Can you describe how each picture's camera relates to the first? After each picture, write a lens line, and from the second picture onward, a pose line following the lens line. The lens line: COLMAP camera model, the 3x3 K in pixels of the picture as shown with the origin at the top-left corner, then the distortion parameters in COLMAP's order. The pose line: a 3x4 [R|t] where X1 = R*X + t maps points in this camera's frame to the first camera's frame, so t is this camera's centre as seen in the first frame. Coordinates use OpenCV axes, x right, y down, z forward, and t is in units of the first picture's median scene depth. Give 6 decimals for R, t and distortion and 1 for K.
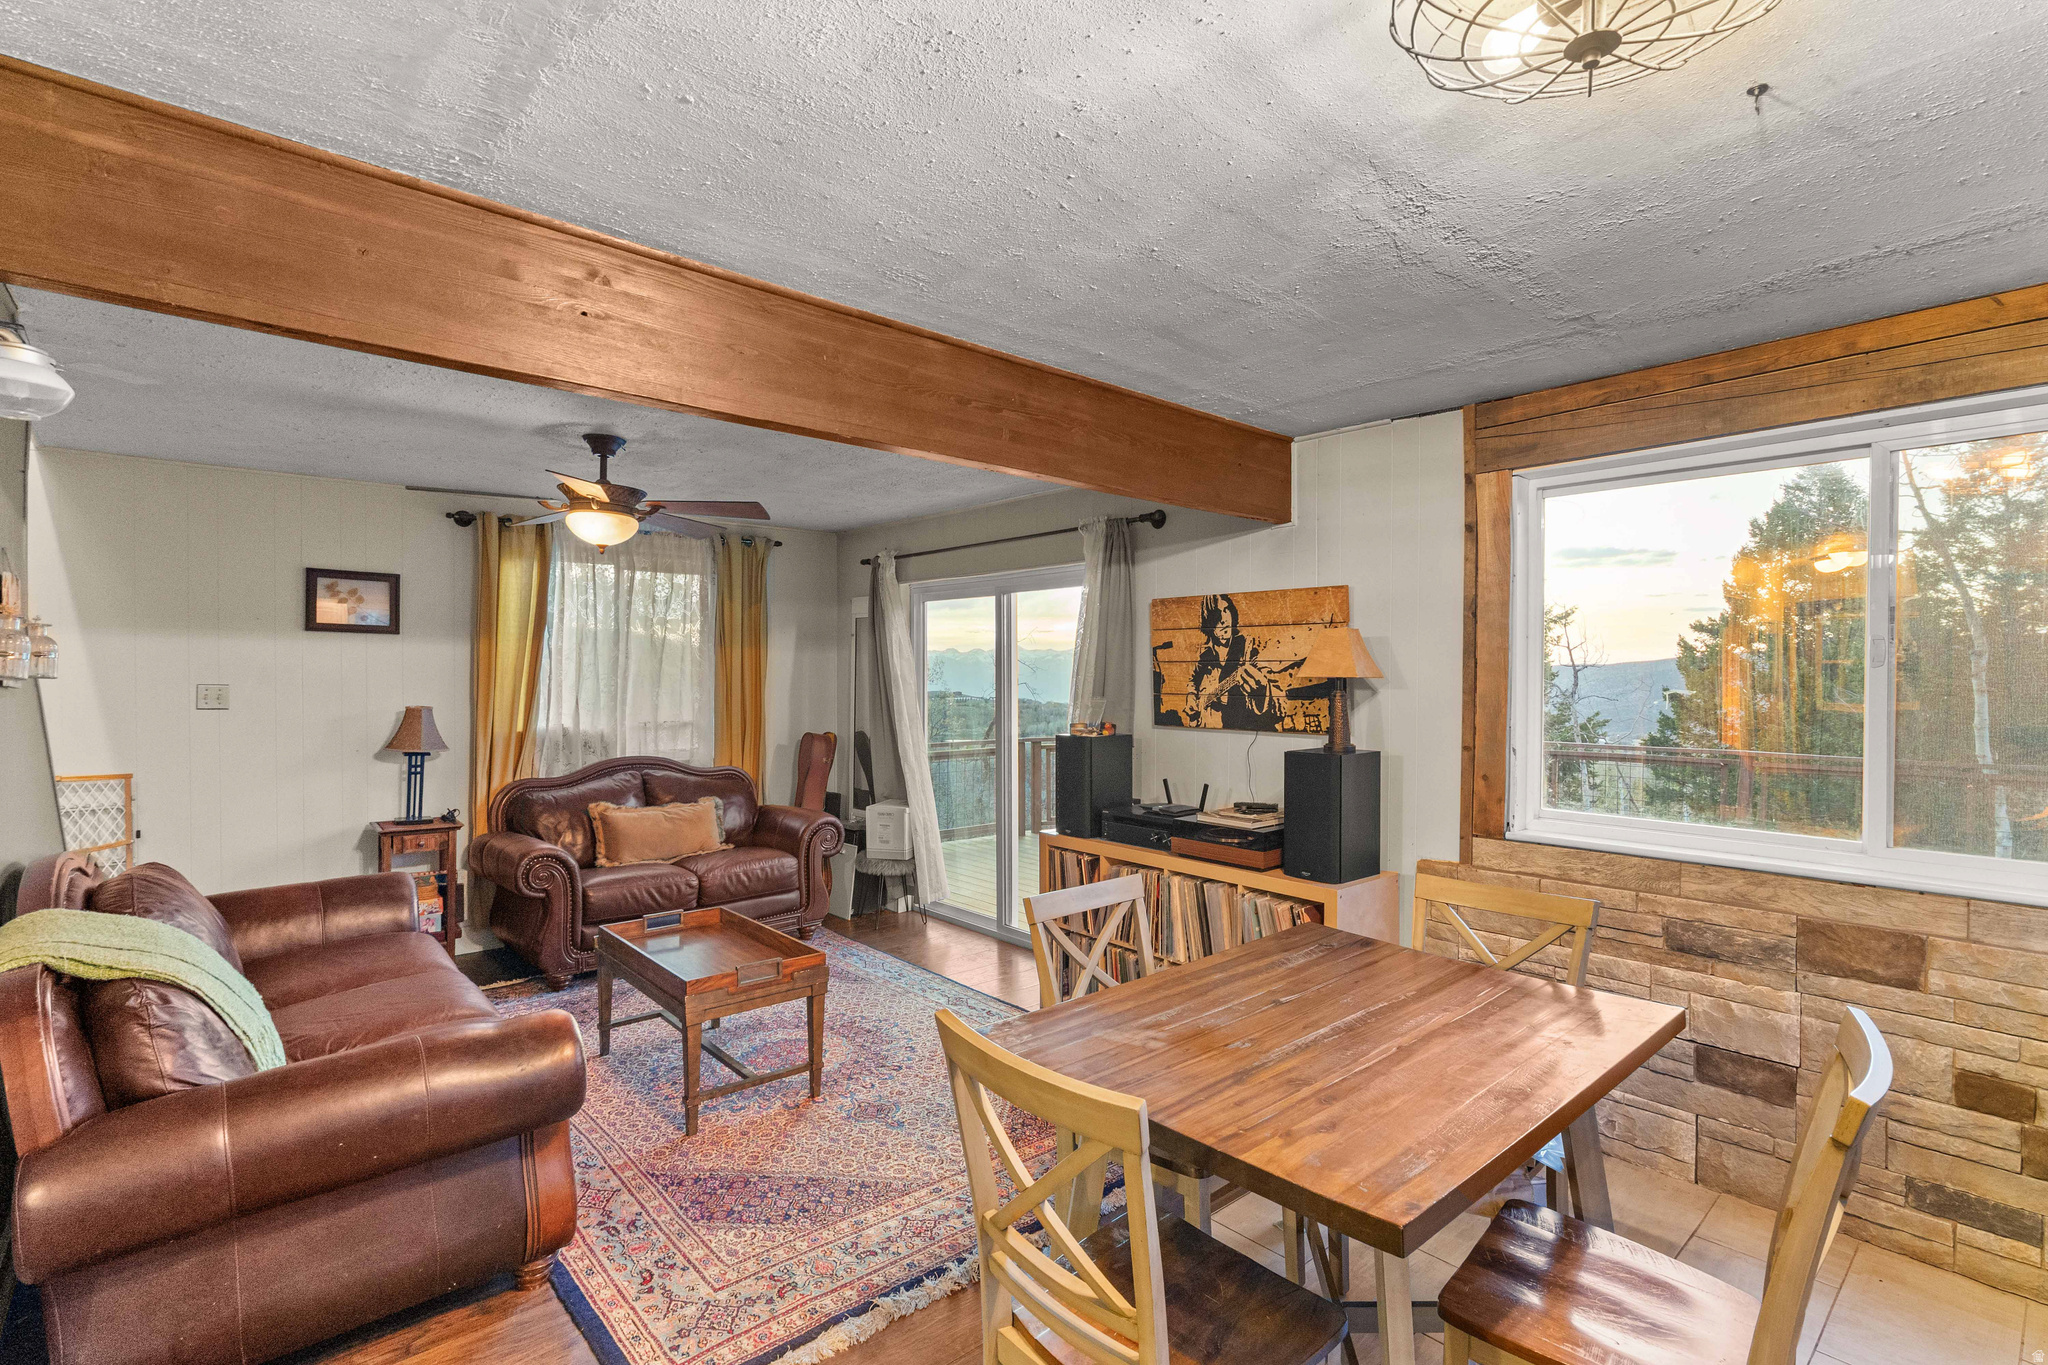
lens RADIAL K [[958.2, 0, 1022.8], [0, 958.2, 687.7], [0, 0, 1]] dist [-0.003126, 0.000091]
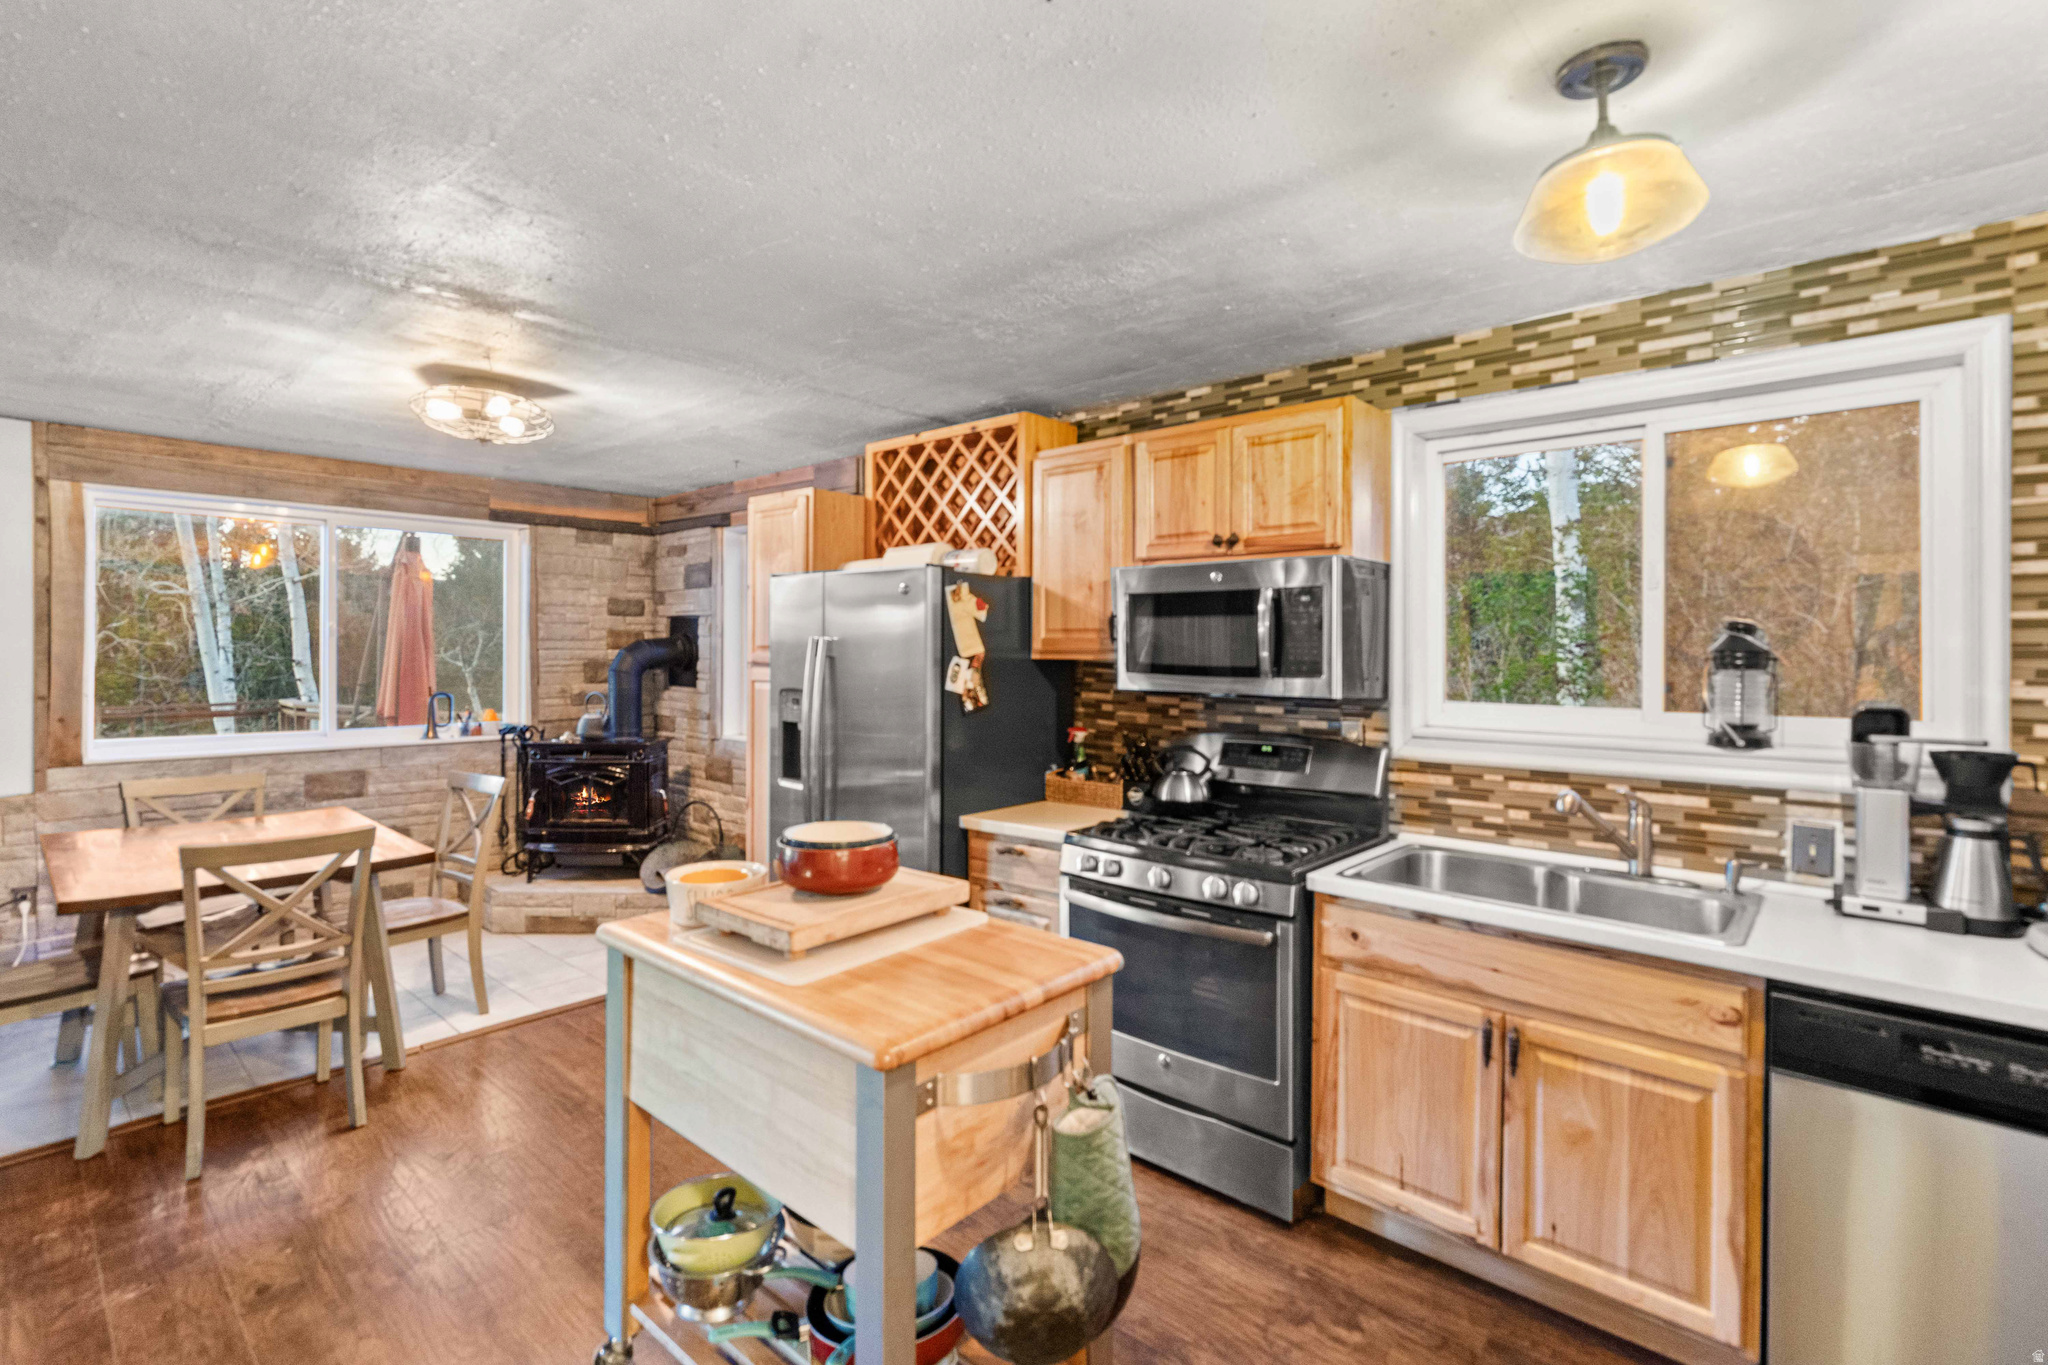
lens RADIAL K [[935.6, 0, 1015.5], [0, 935.6, 657.3], [0, 0, 1]] dist [0.000664, 0.000933]
pose [[-0.108798, -0.013091, 0.993978, -0.744828], [0.003334, 0.999903, 0.013534, -0.001589], [-0.994058, 0.004787, -0.108743, -0.103577]]
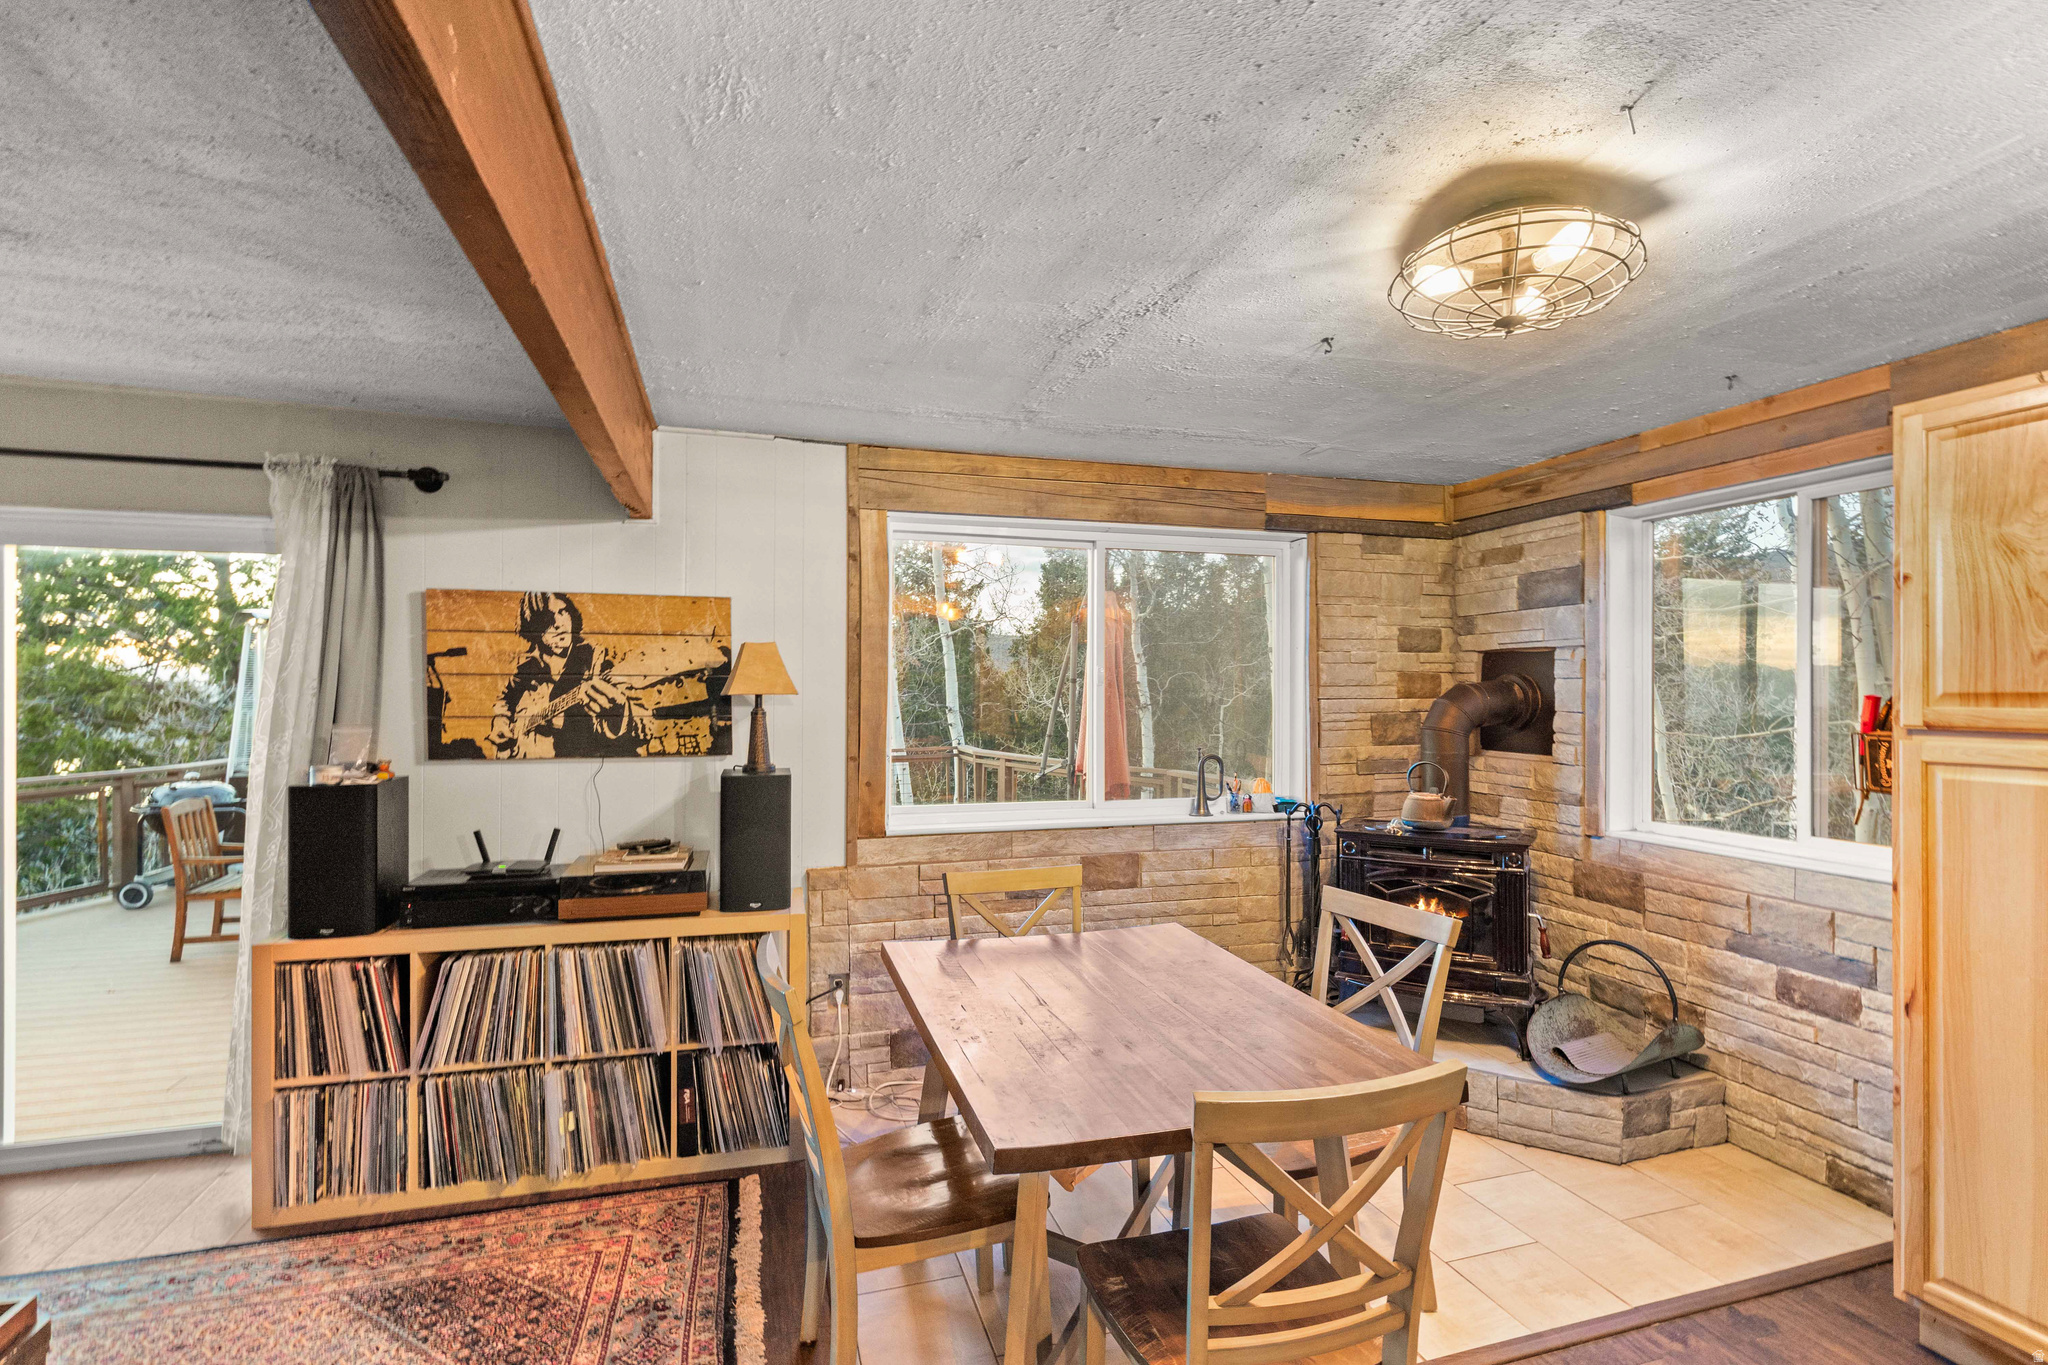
lens RADIAL K [[937.3, 0, 1023.0], [0, 937.3, 686.1], [0, 0, 1]] dist [-0.002201, 0.000936]
pose [[0.415383, 0.001453, 0.909645, -0.360036], [0.012068, 0.999902, -0.007108, -0.007893], [-0.909566, 0.013930, 0.415325, 0.322353]]
